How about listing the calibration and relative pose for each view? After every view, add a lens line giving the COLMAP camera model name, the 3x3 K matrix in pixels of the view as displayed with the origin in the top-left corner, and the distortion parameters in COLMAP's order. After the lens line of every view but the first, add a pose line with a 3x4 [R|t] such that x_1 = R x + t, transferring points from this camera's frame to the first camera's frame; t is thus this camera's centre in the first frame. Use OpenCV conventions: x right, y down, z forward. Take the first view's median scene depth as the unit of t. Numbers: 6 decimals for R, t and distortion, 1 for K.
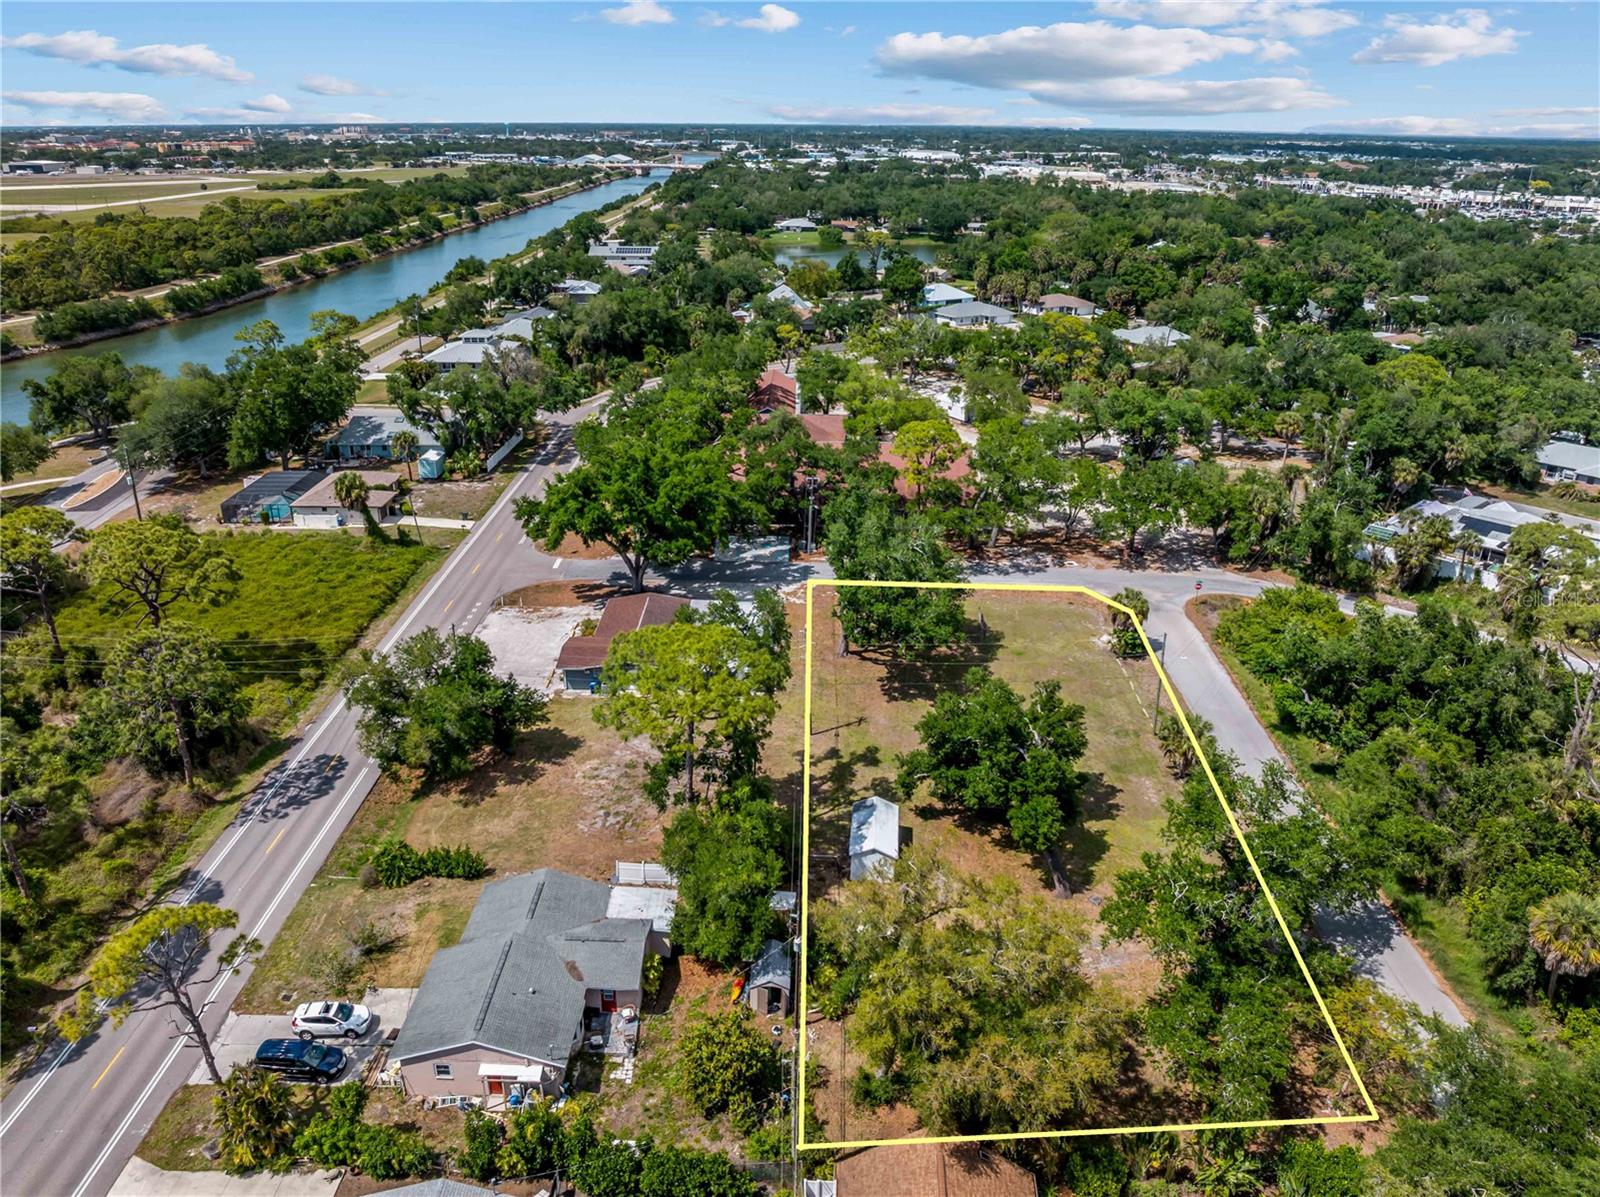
lens RADIAL K [[1127.2, 0, 800.0], [0, 1127.2, 598.5], [0, 0, 1]] dist [-0.025309, -0.000882]
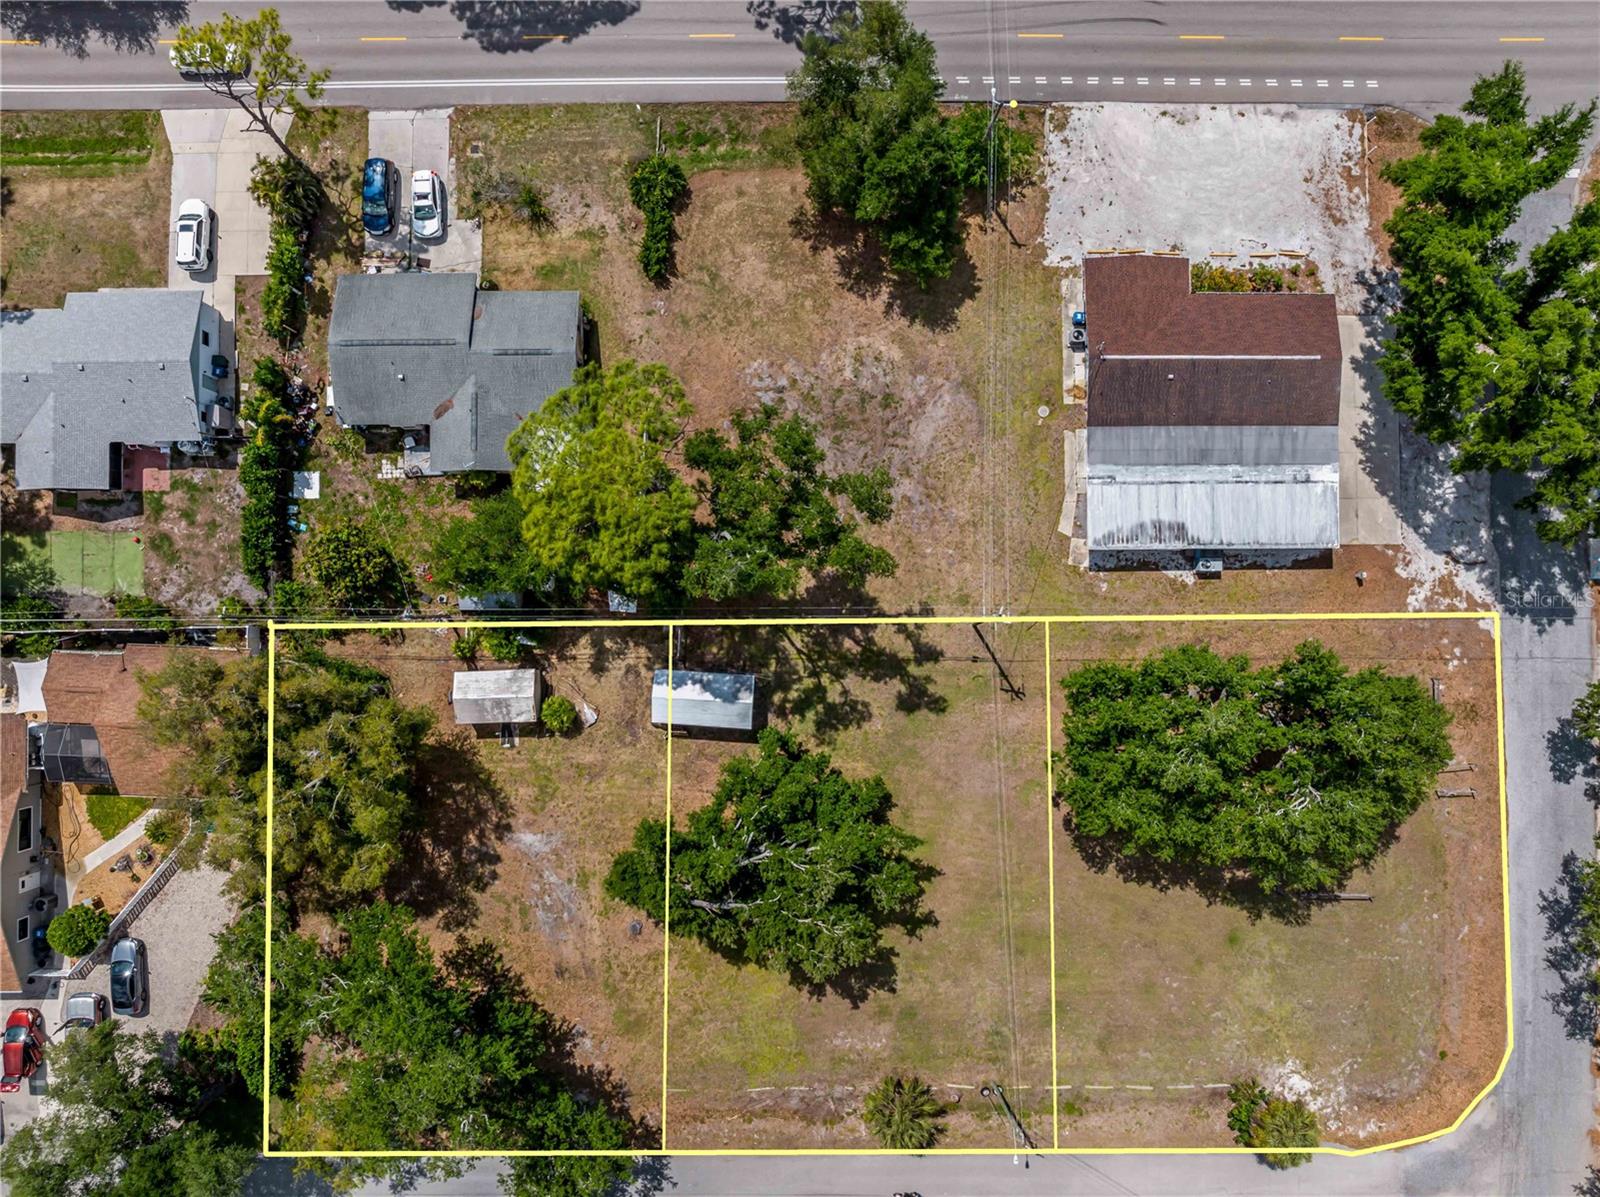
lens RADIAL K [[1127.2, 0, 800.0], [0, 1127.2, 598.5], [0, 0, 1]] dist [-0.025309, -0.000882]
pose [[0.019327, 0.998987, -0.040641, 0.023145], [-0.400844, 0.044980, 0.915041, -0.590300], [0.915942, -0.001394, 0.401307, 0.668304]]
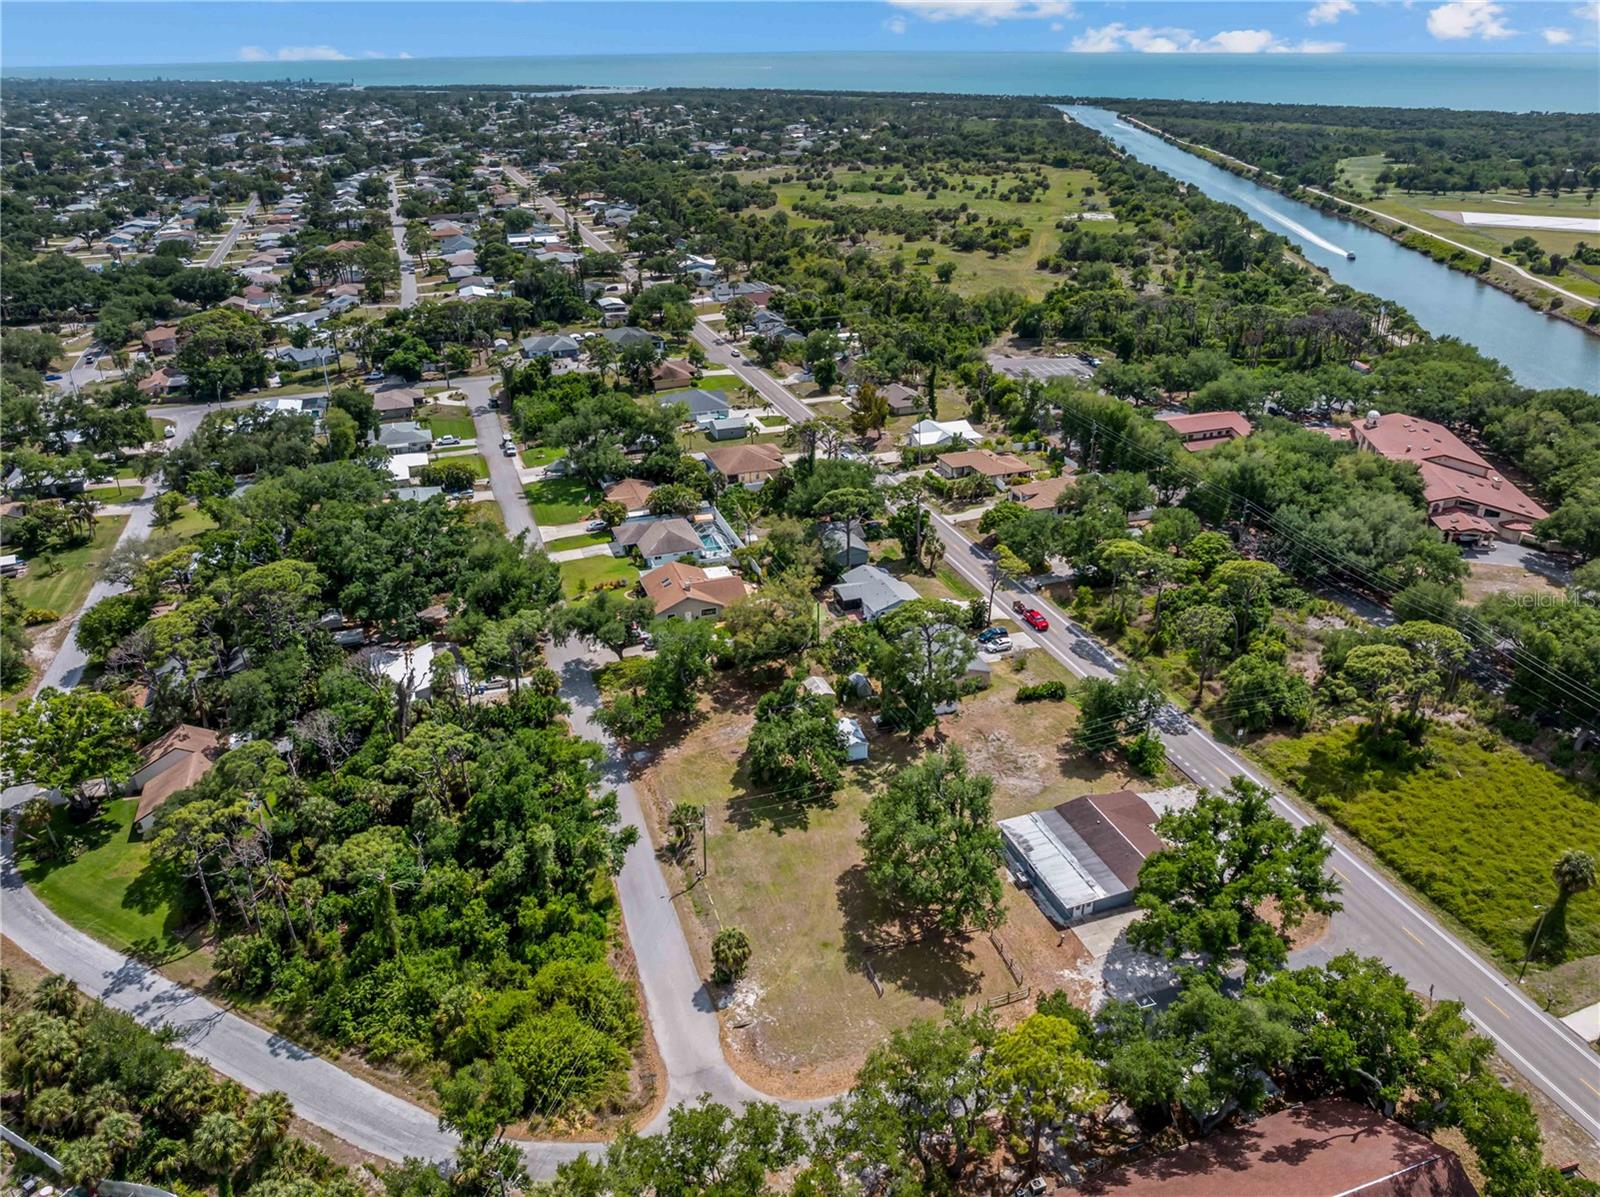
lens RADIAL K [[1154.9, 0, 800.0], [0, 1154.9, 598.5], [0, 0, 1]] dist [-0.023646, -0.002194]
pose [[-0.941892, 0.138673, -0.305956, 0.659226], [-0.138647, 0.669122, 0.730104, -1.256304], [0.305968, 0.730099, -0.611014, 1.857465]]
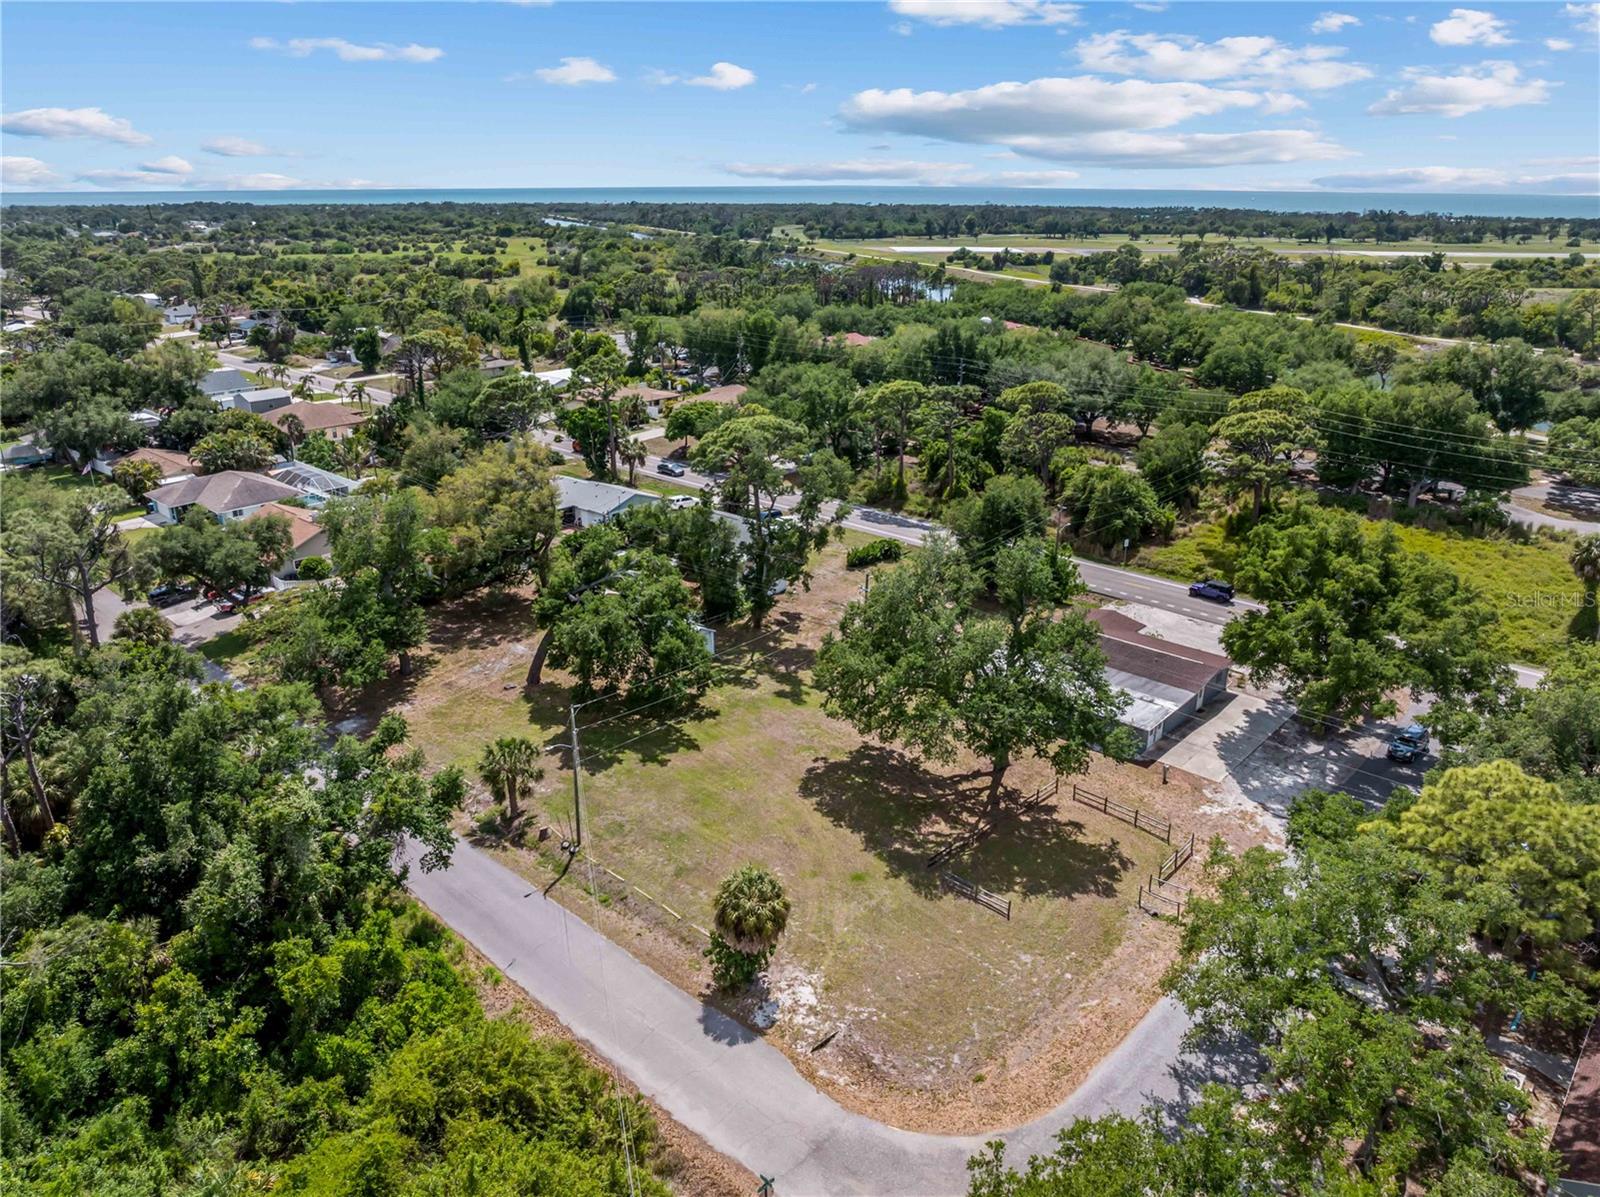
lens RADIAL K [[1127.2, 0, 800.0], [0, 1127.2, 598.5], [0, 0, 1]] dist [-0.025309, -0.000882]
pose [[-0.667853, 0.240669, -0.704309, 0.792680], [-0.304294, 0.775292, 0.553468, -0.512905], [0.679248, 0.583952, -0.444547, 1.518739]]
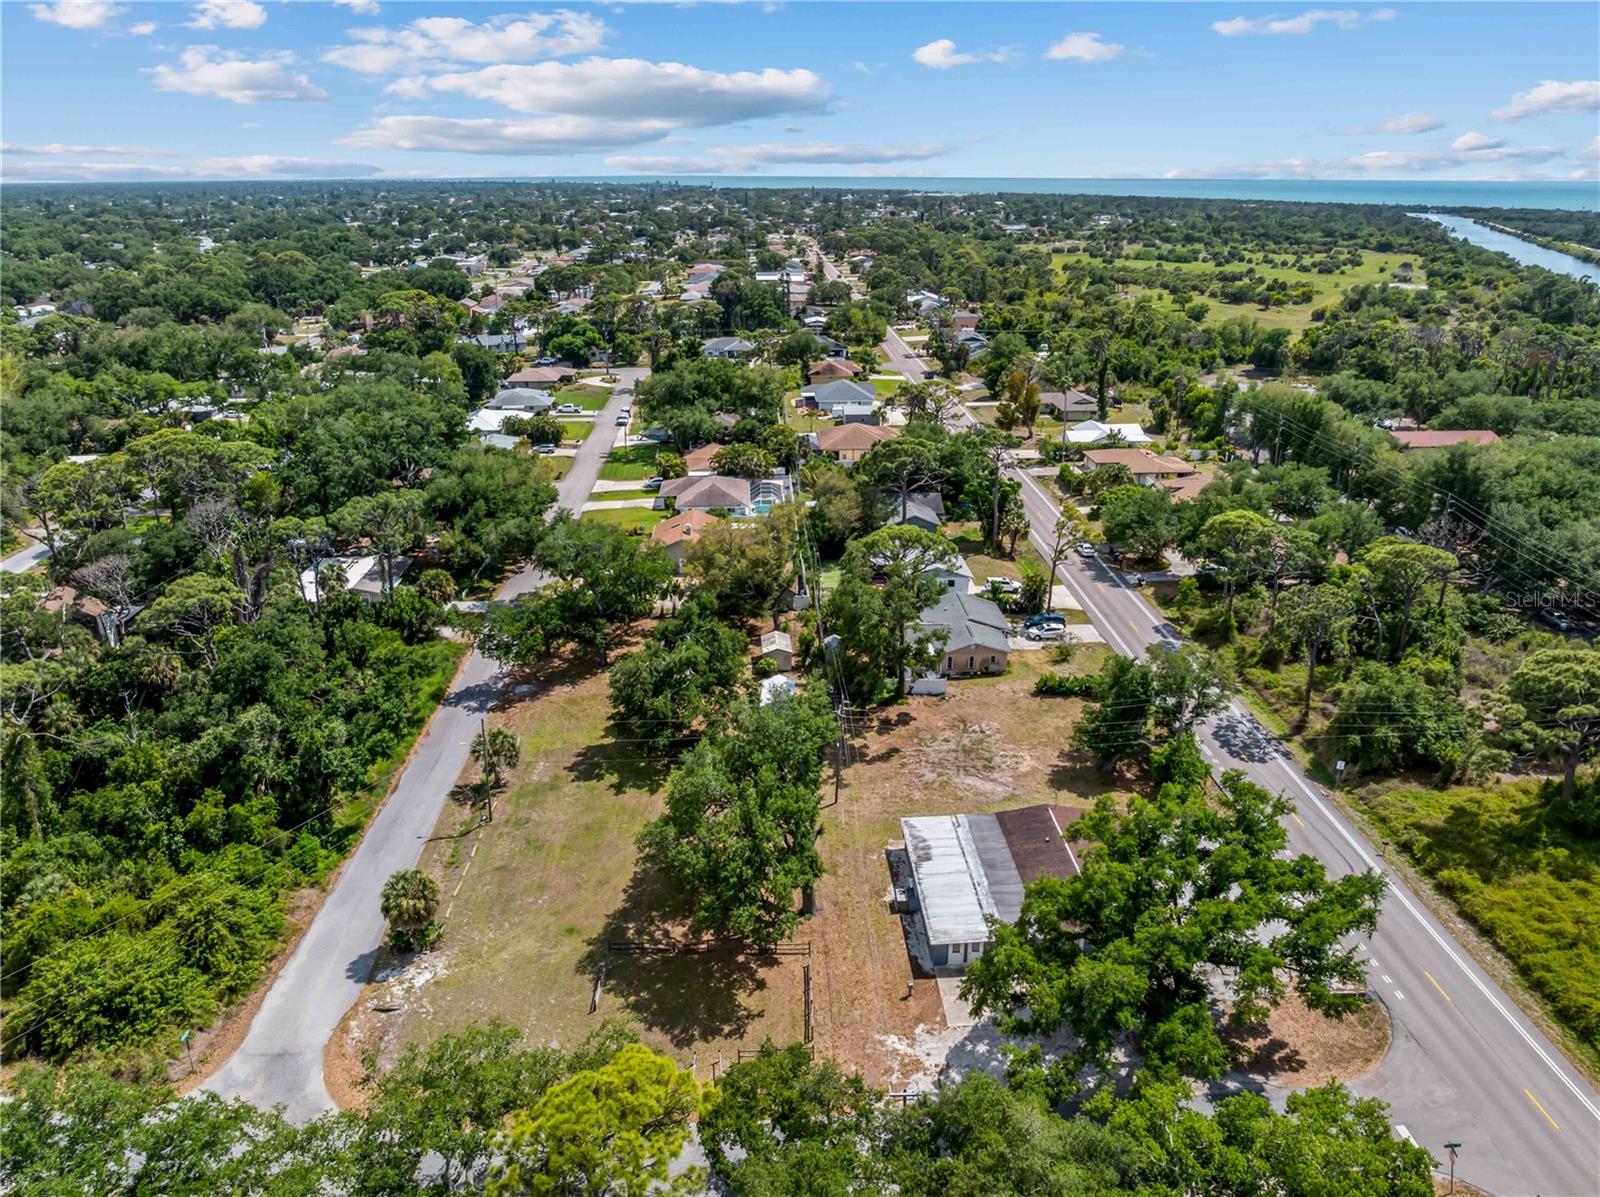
lens RADIAL K [[1146.0, 0, 800.0], [0, 1146.0, 598.5], [0, 0, 1]] dist [-0.036115, 0.004609]
pose [[-0.998221, 0.006535, -0.059270, 0.115882], [-0.036235, 0.722926, 0.689975, -0.811660], [0.047357, 0.690895, -0.721403, 1.821134]]
